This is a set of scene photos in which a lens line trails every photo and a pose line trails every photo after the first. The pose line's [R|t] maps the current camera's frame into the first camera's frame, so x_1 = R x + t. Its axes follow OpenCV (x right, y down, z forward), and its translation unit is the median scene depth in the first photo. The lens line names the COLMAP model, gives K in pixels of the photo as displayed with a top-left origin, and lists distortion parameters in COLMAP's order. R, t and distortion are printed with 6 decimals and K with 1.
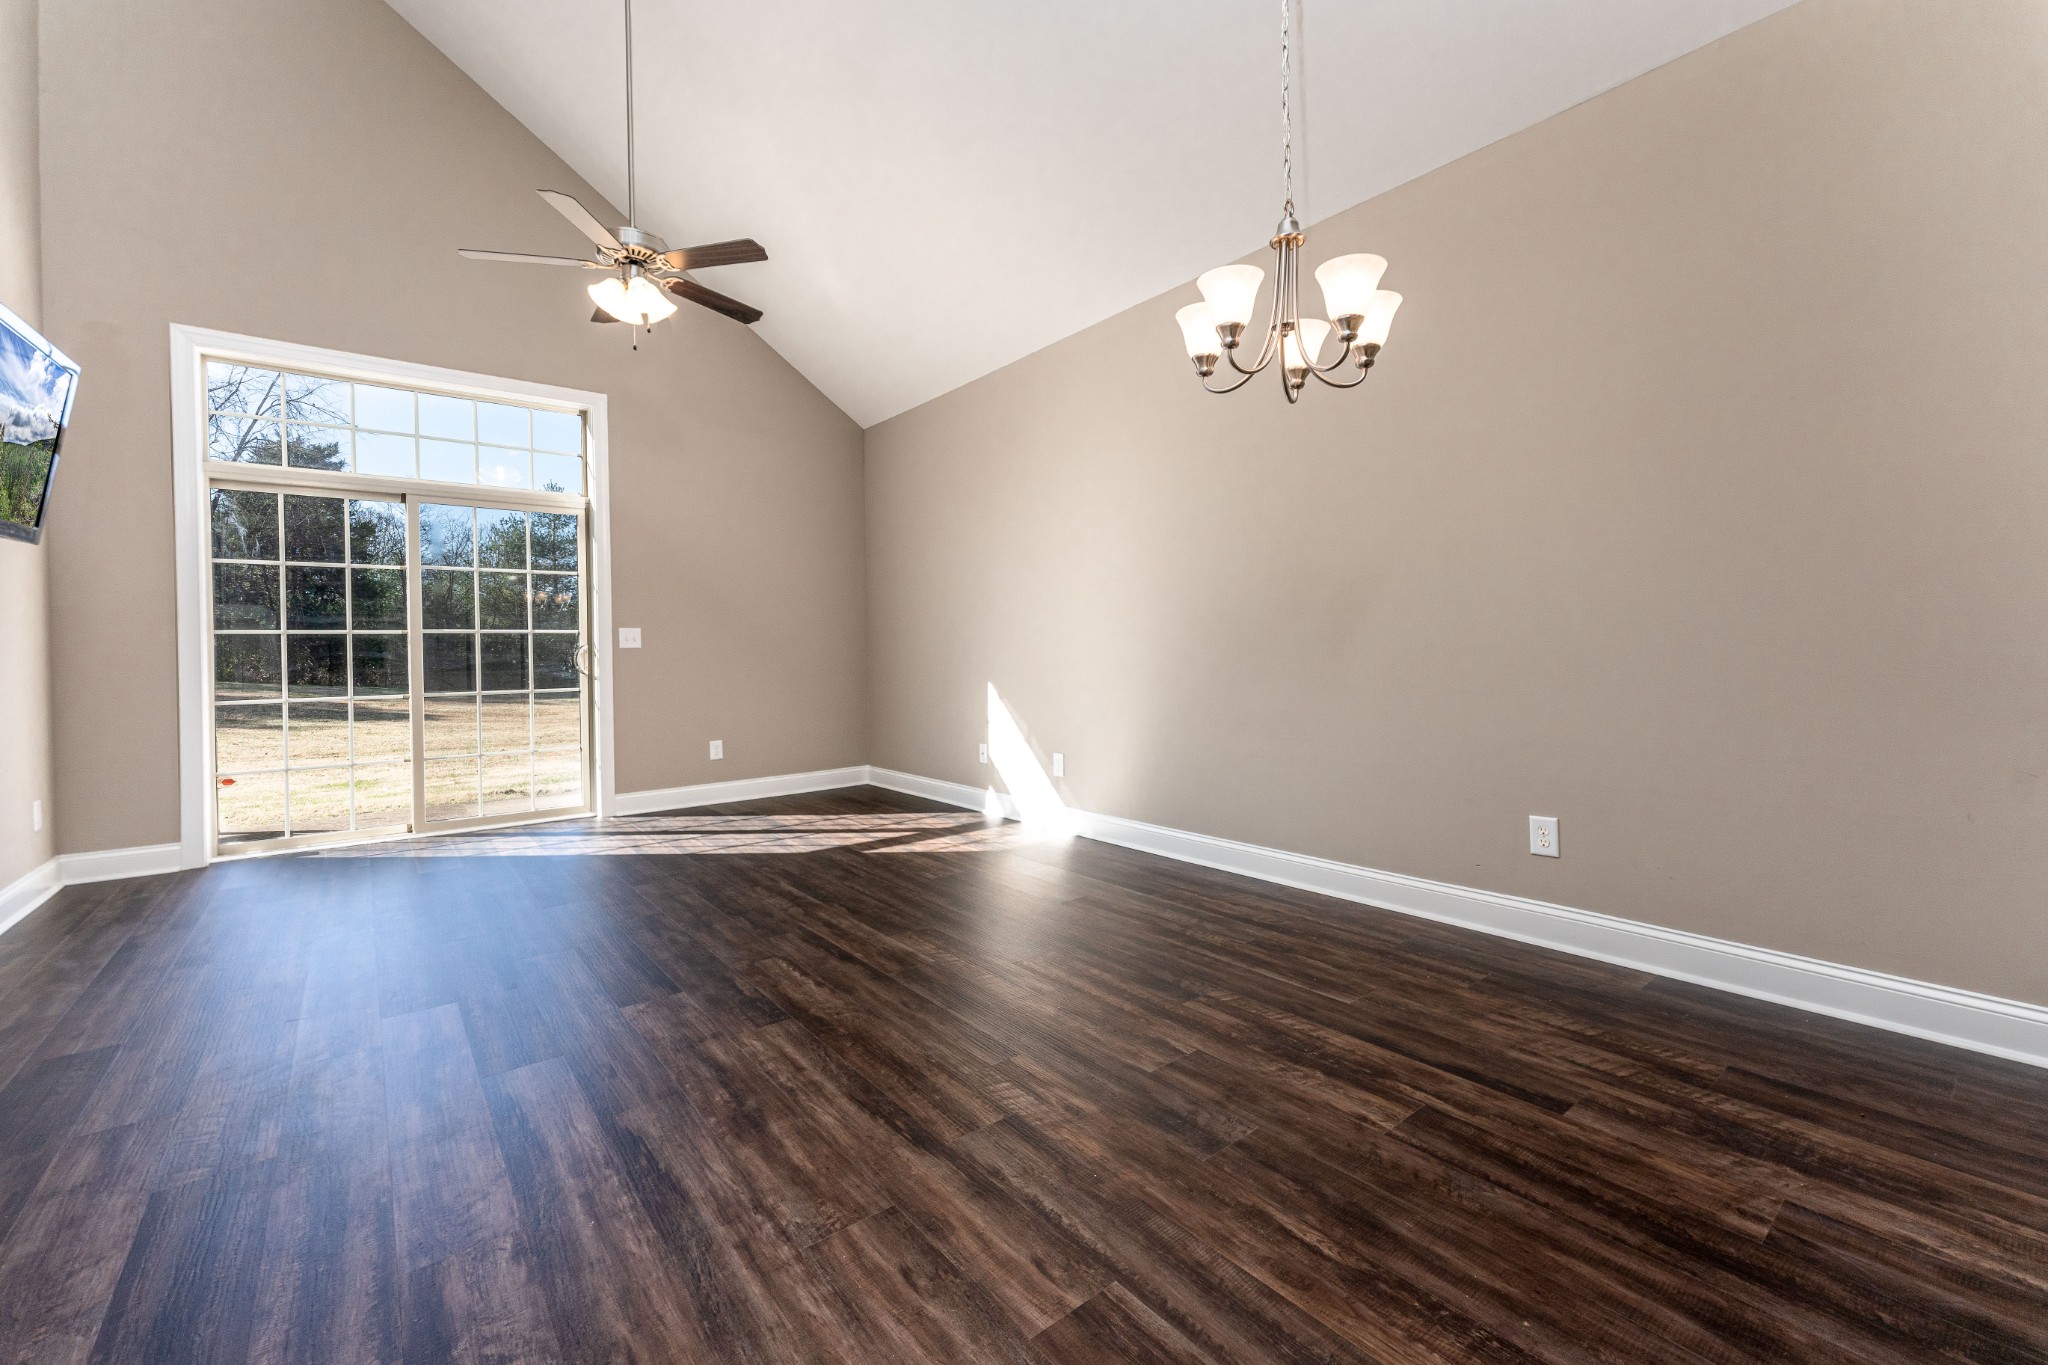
lens RADIAL K [[837.0, 0, 1018.0], [0, 837.0, 653.2], [0, 0, 1]] dist [-0.008289, 0.000983]
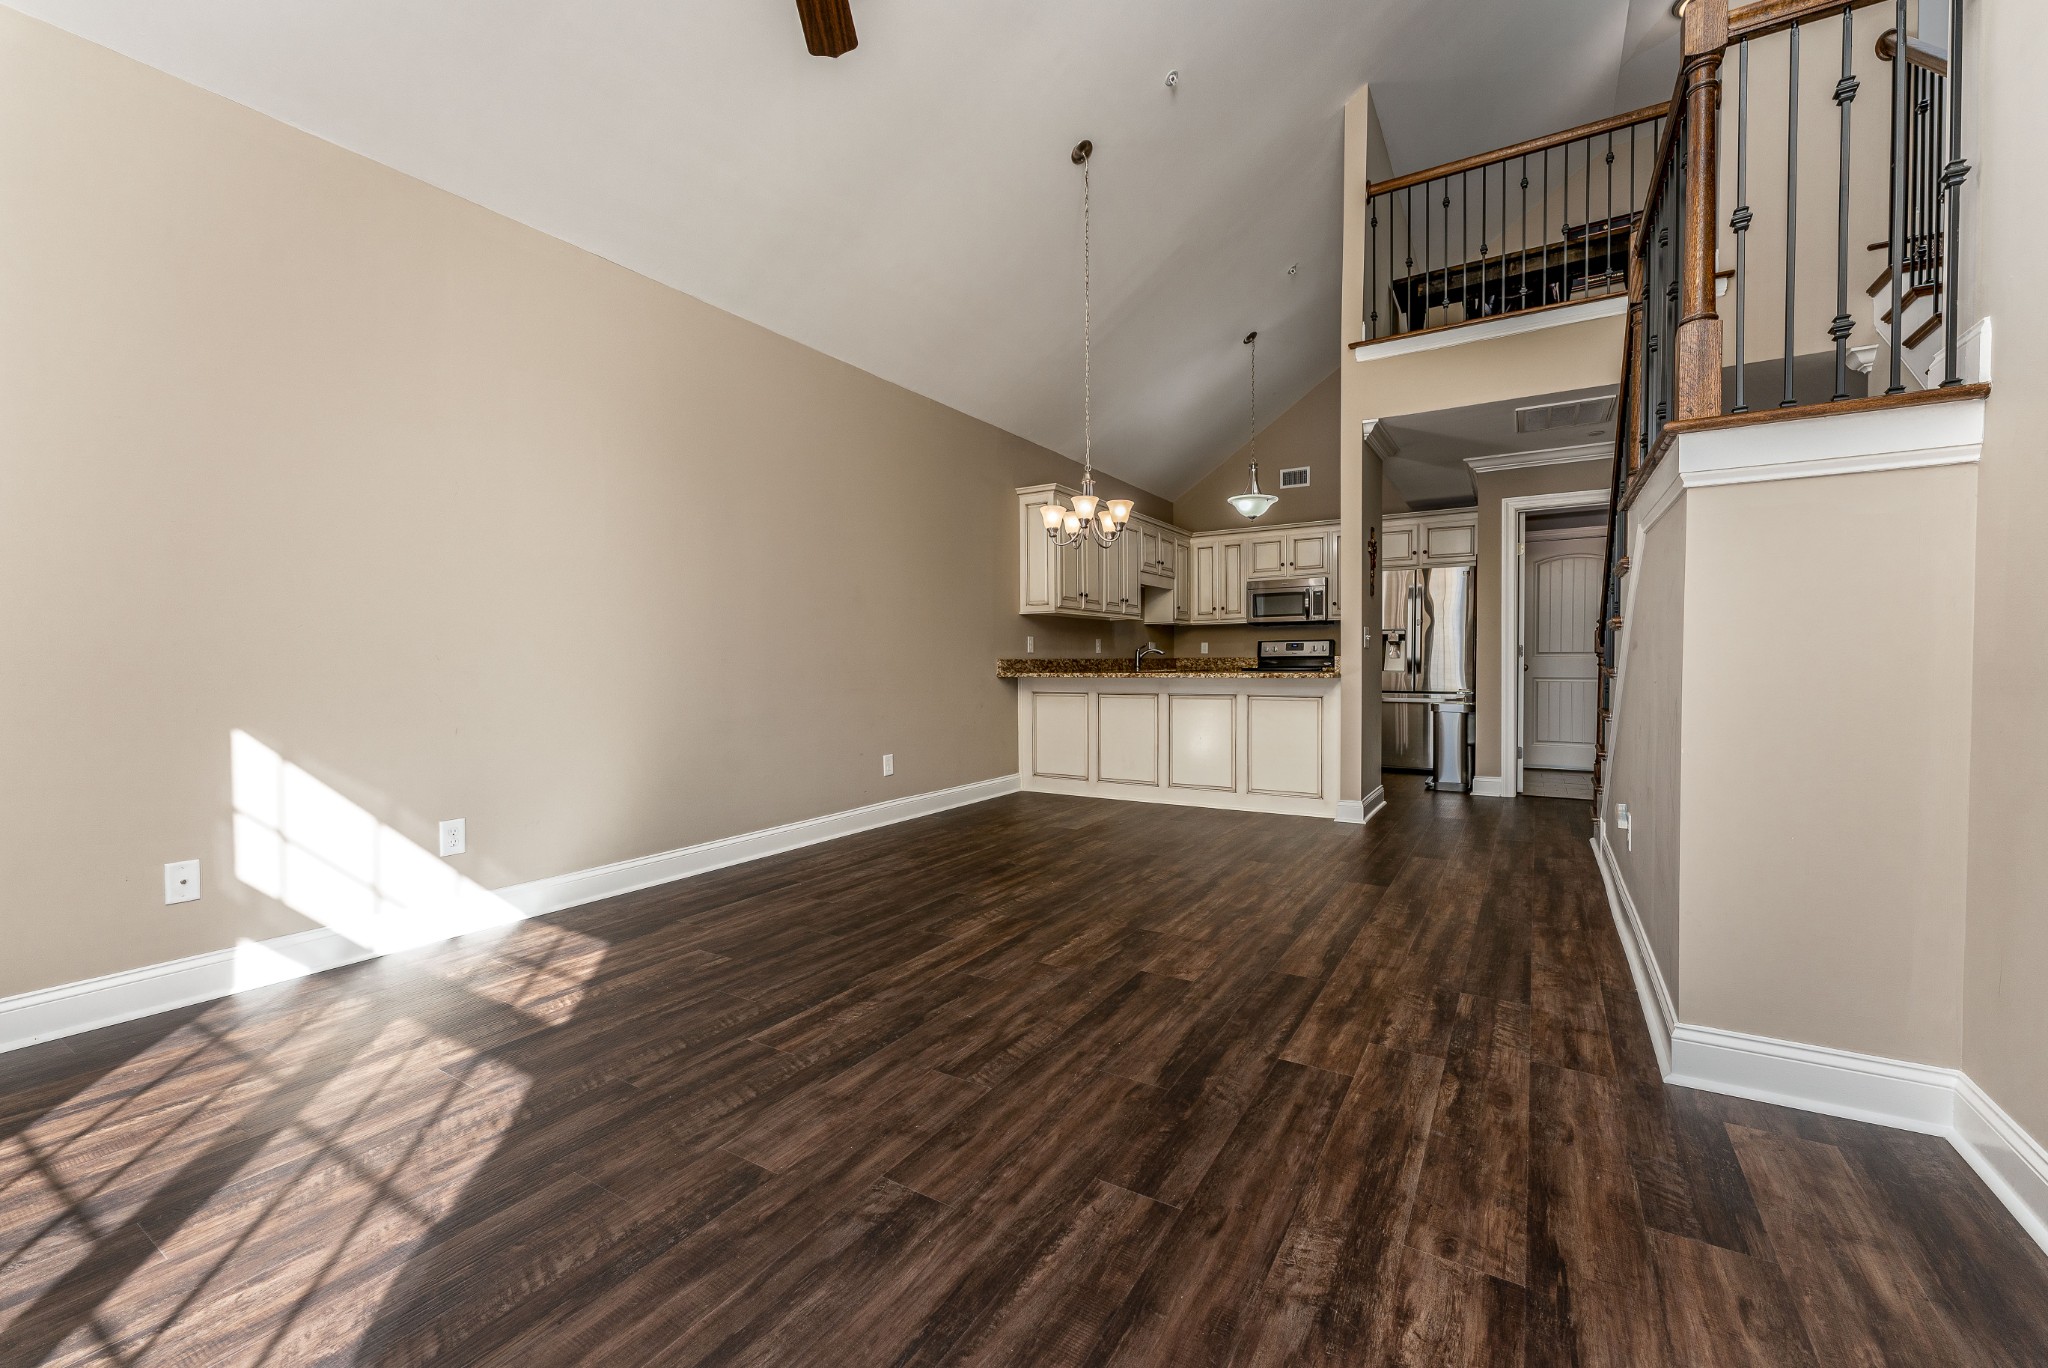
lens RADIAL K [[837.0, 0, 1020.6], [0, 837.0, 674.0], [0, 0, 1]] dist [-0.008289, 0.000983]
pose [[-0.337760, 0.002939, 0.941228, -1.318420], [0.017228, 0.999847, 0.003060, 0.015444], [-0.941075, 0.017249, -0.337759, 1.451315]]
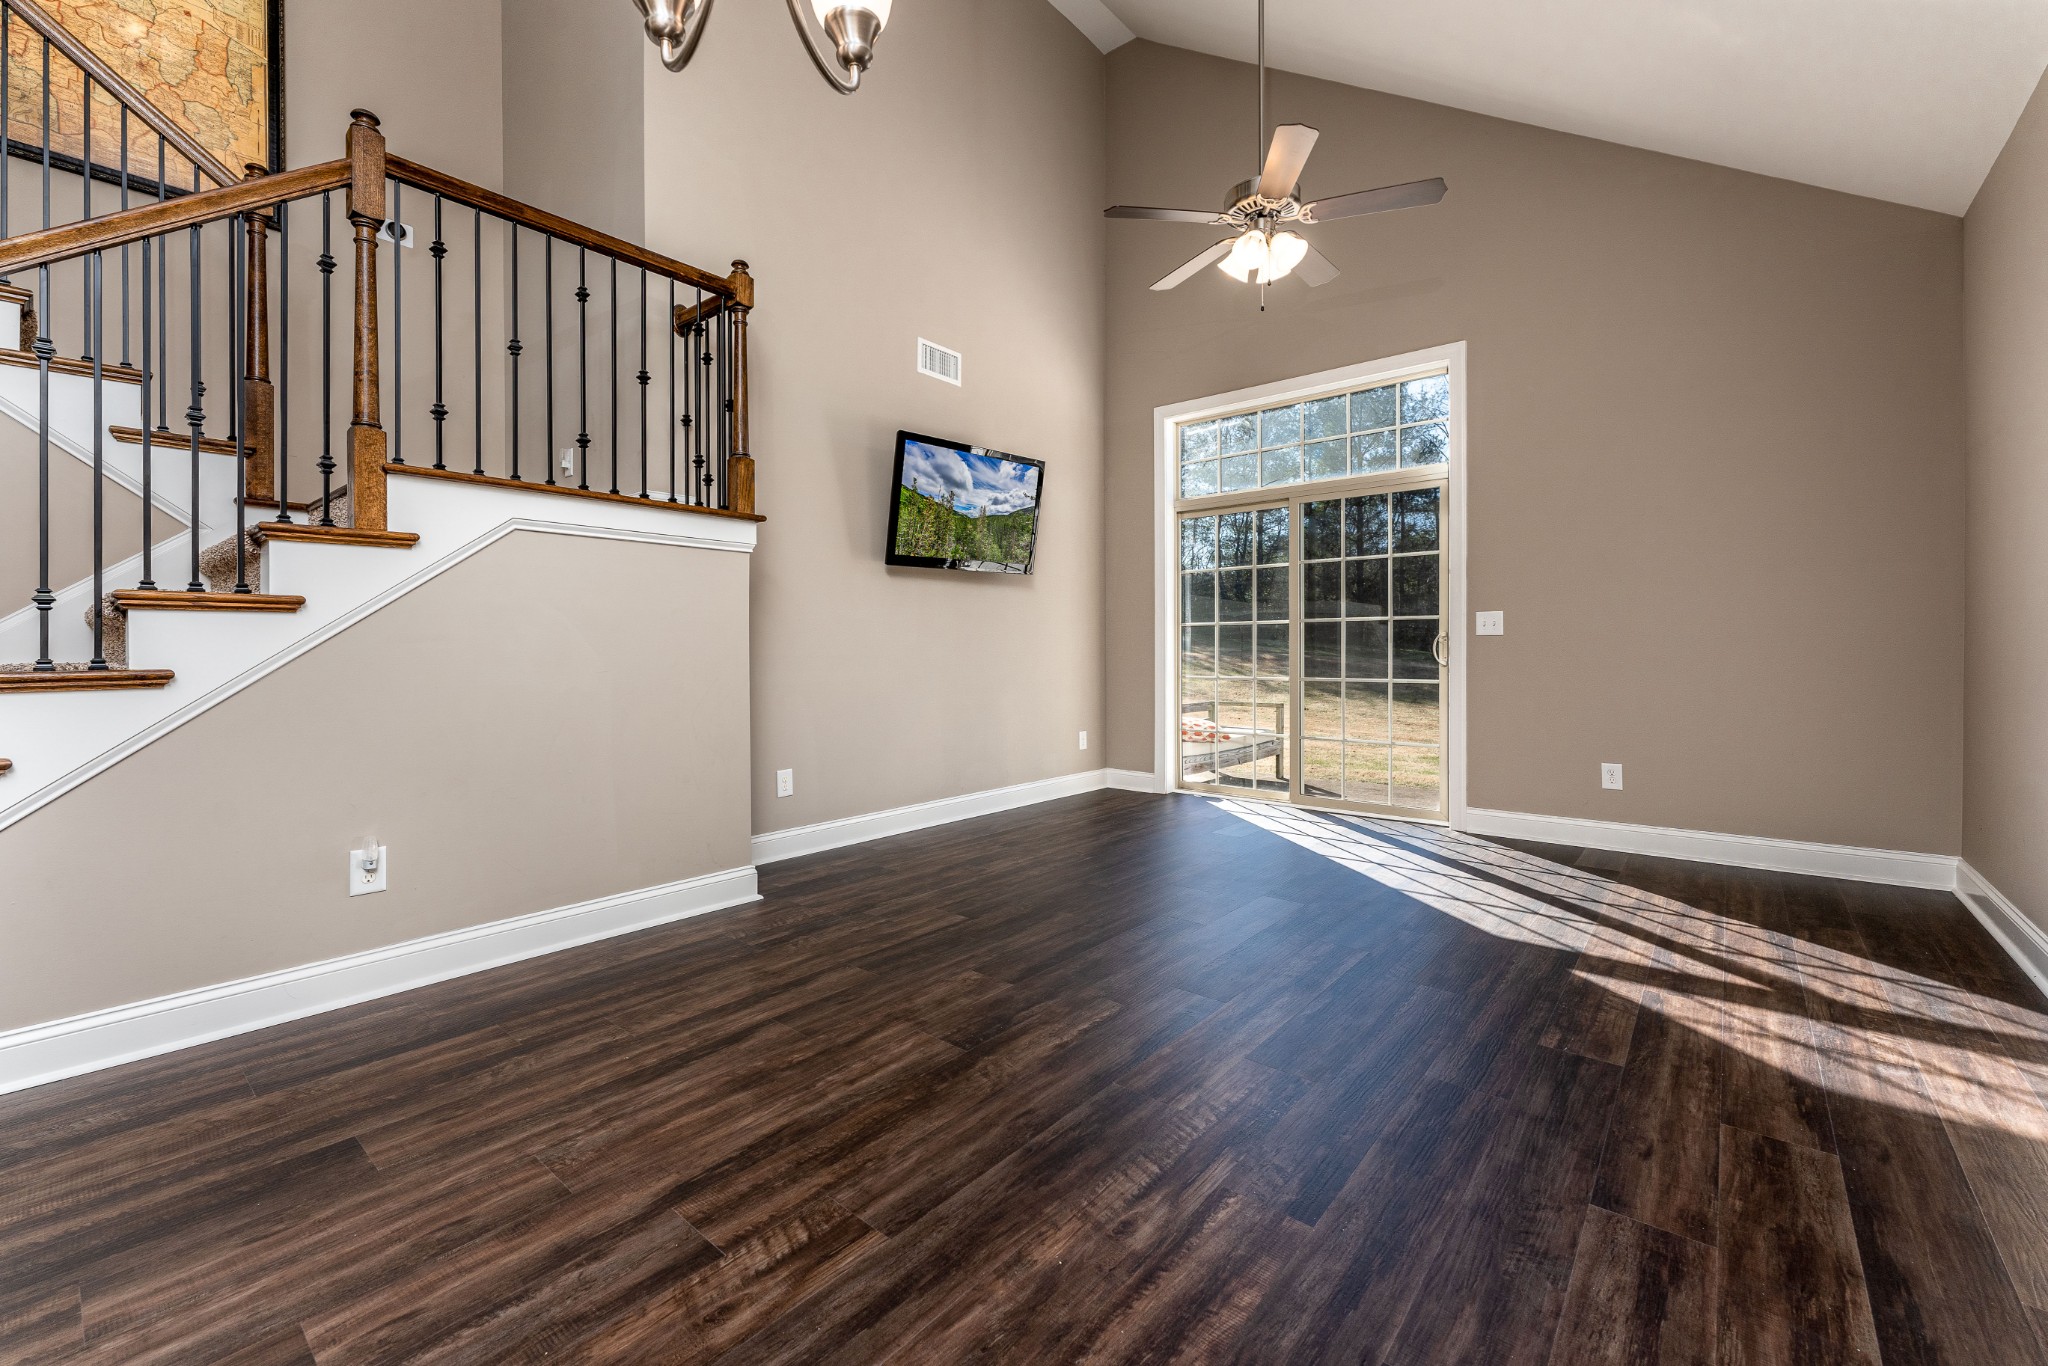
lens RADIAL K [[837.0, 0, 1017.5], [0, 837.0, 669.1], [0, 0, 1]] dist [-0.008289, 0.000983]
pose [[0.196060, 0.039703, -0.979788, 0.540318], [-0.002559, 0.999197, 0.039977, -0.009326], [0.980589, -0.005331, 0.196004, 0.782443]]
